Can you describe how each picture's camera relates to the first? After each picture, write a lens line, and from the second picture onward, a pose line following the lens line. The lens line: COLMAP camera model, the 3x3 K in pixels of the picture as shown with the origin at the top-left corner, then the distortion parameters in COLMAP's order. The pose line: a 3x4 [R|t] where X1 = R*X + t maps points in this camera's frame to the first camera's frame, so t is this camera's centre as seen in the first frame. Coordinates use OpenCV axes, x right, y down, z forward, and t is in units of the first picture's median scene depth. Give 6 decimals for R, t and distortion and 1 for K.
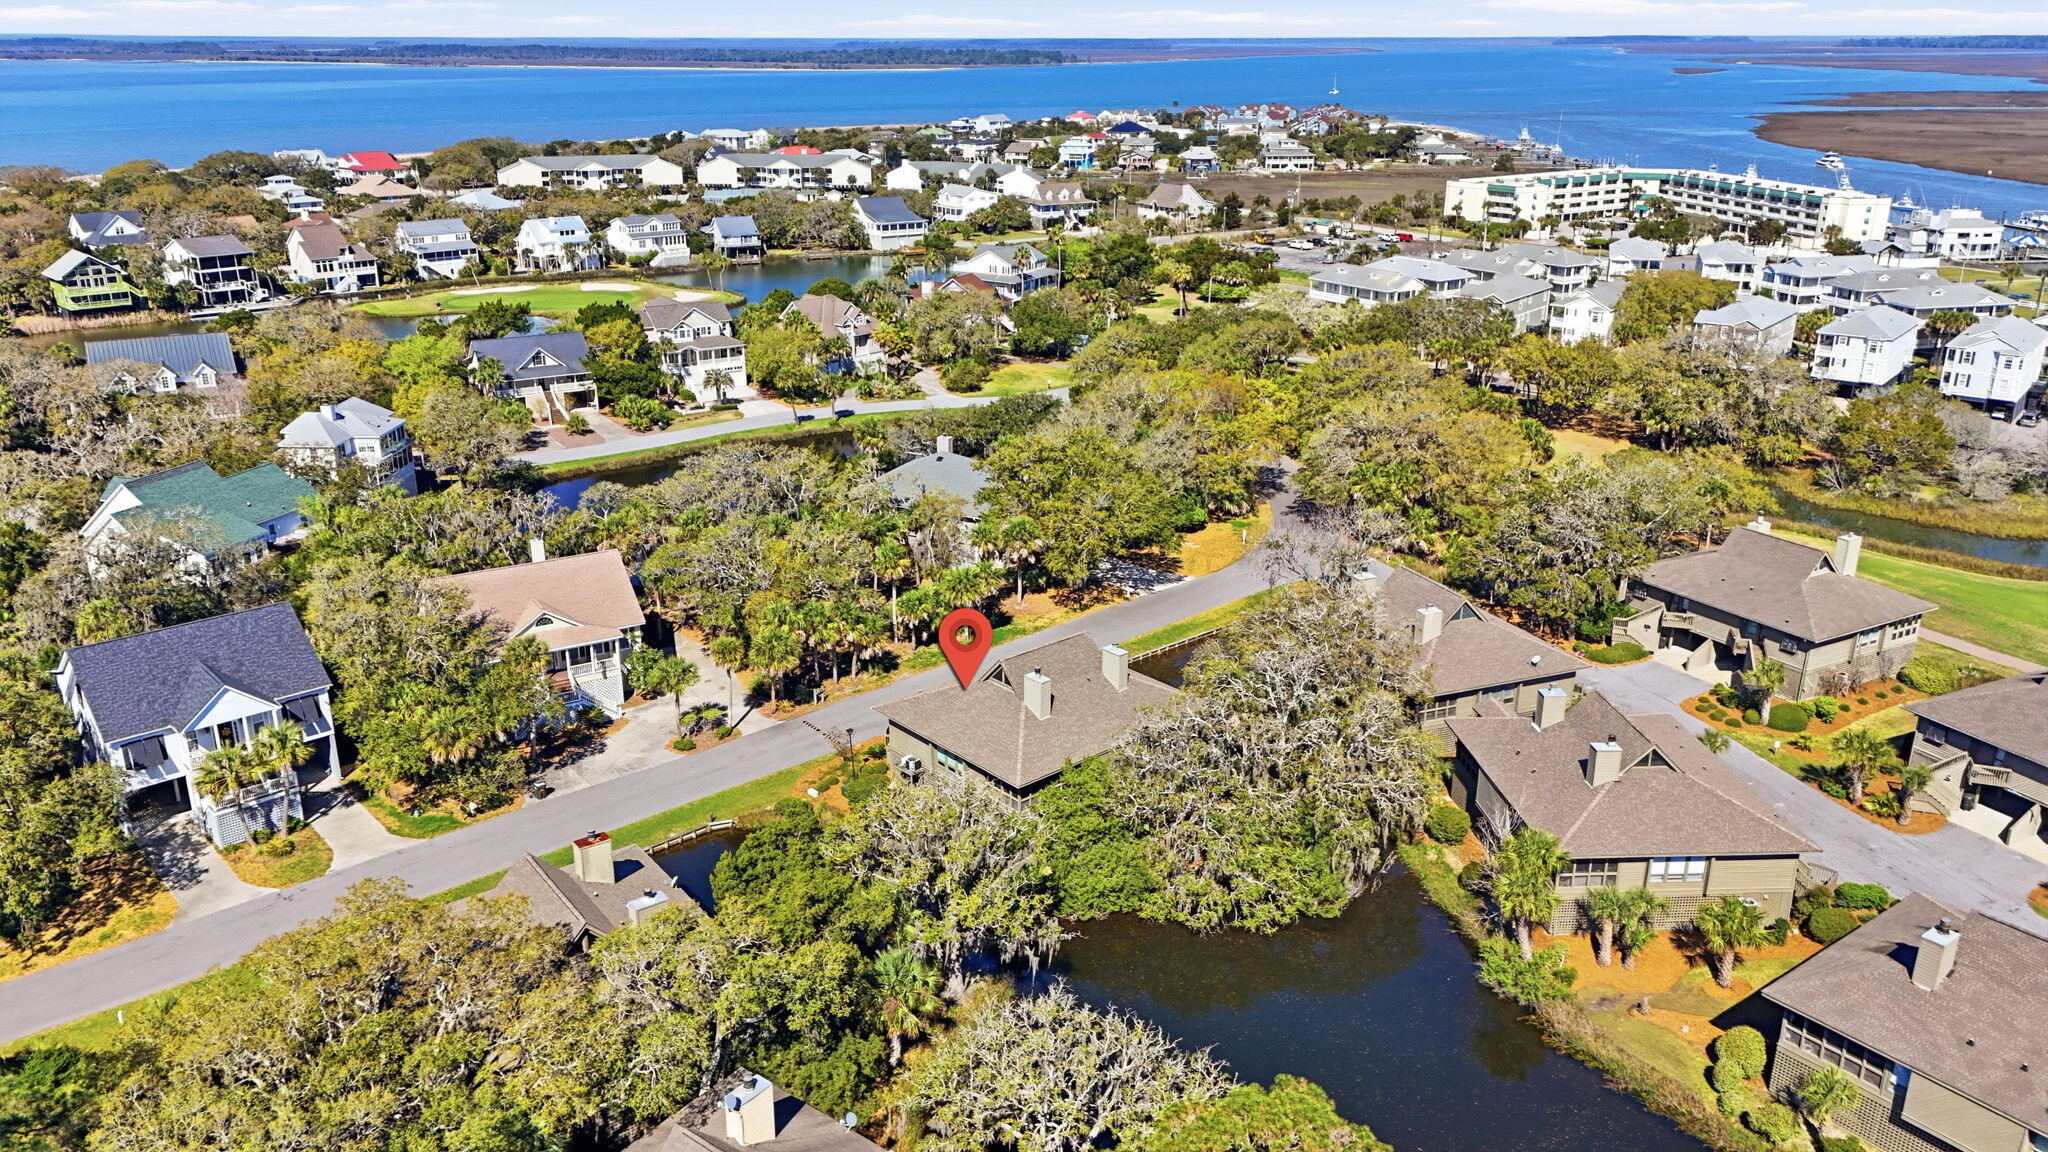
lens RADIAL K [[1503.4, 0, 1023.3], [0, 1503.4, 570.3], [0, 0, 1]] dist [0.072717, -0.068468]
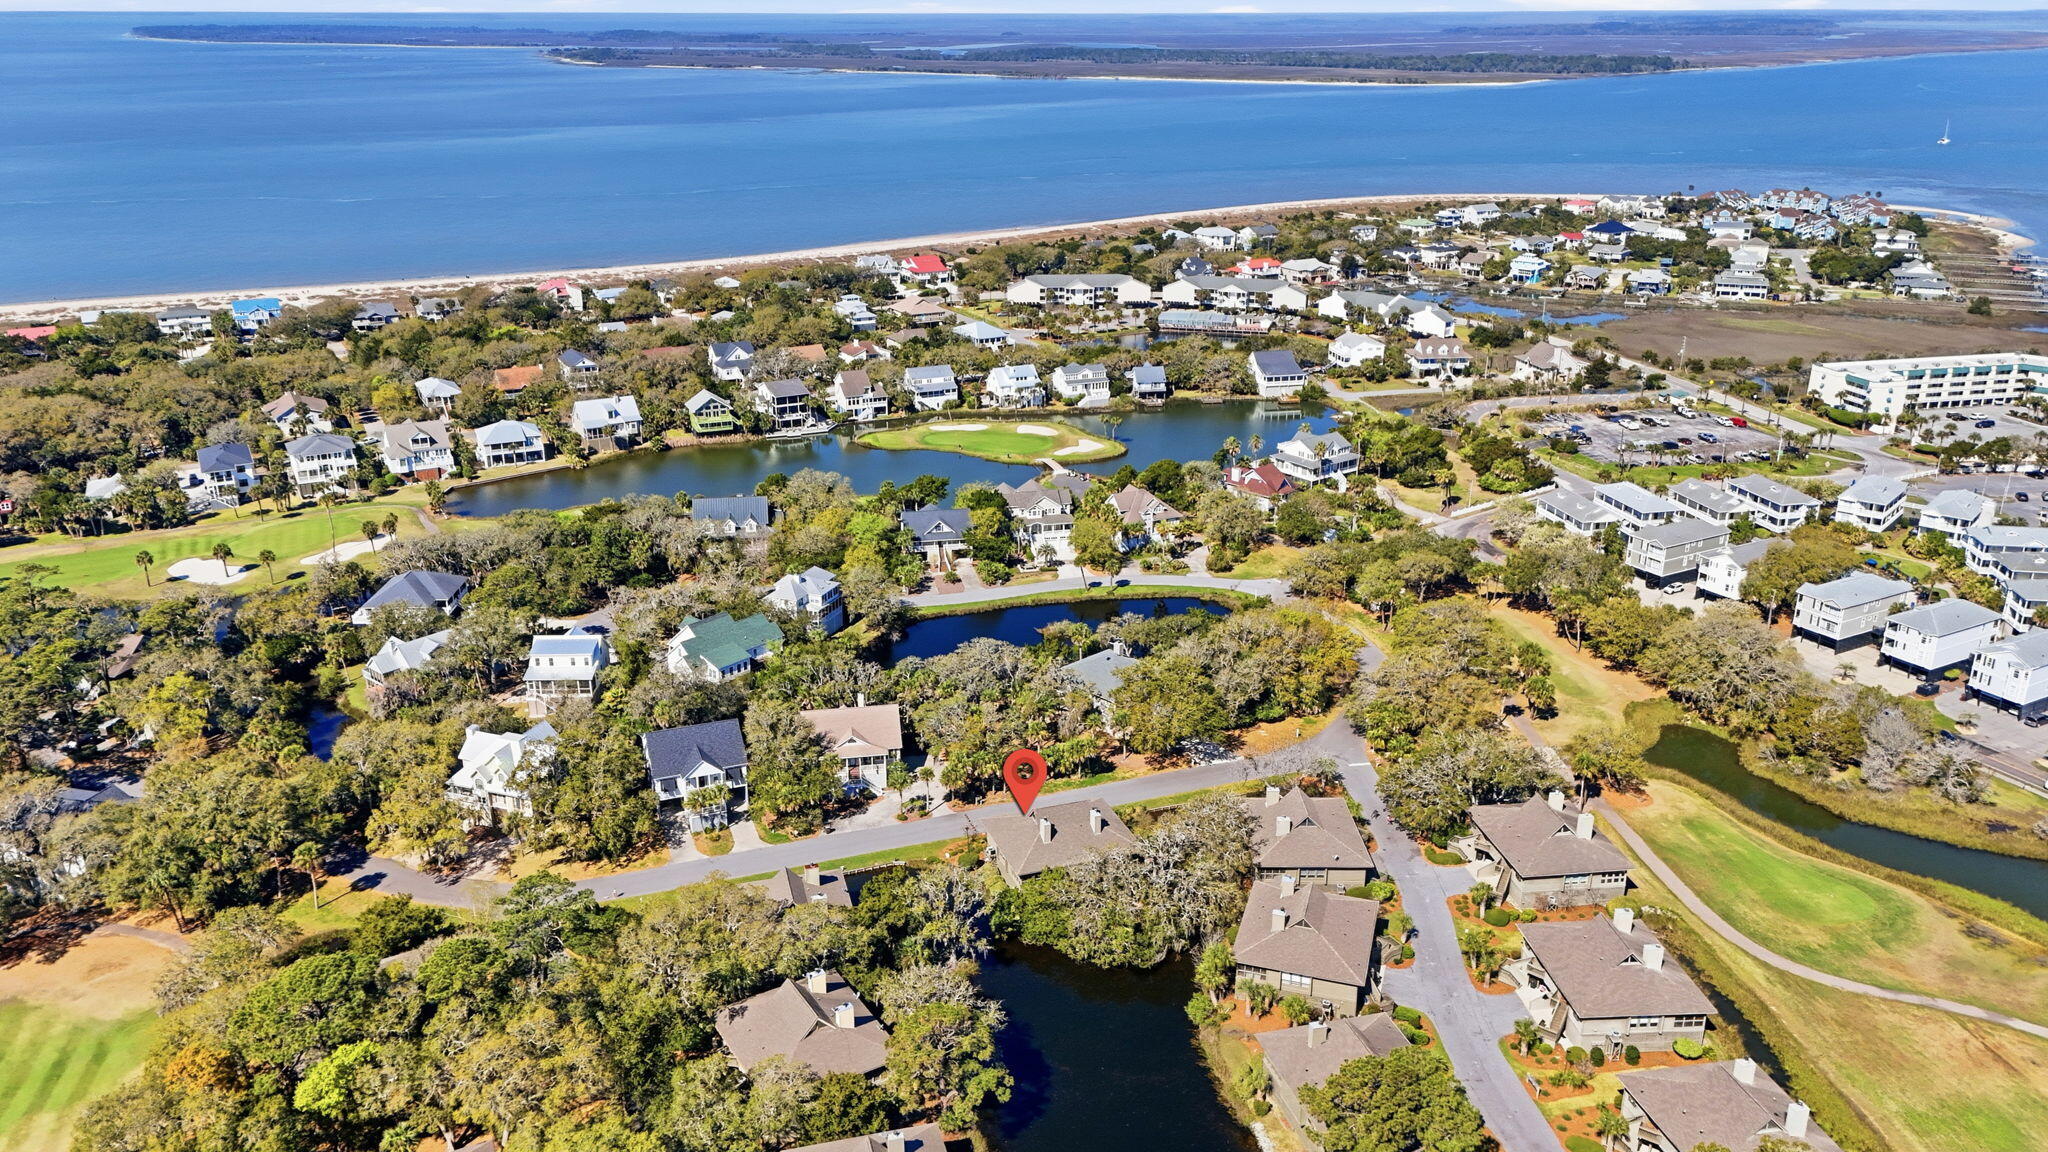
lens RADIAL K [[1503.4, 0, 1019.6], [0, 1503.4, 573.1], [0, 0, 1]] dist [0.072717, -0.068468]
pose [[0.931847, 0.126735, -0.339999, 0.220693], [-0.123933, 0.991836, 0.030042, -0.112491], [0.341030, 0.014143, 0.939946, -0.326292]]
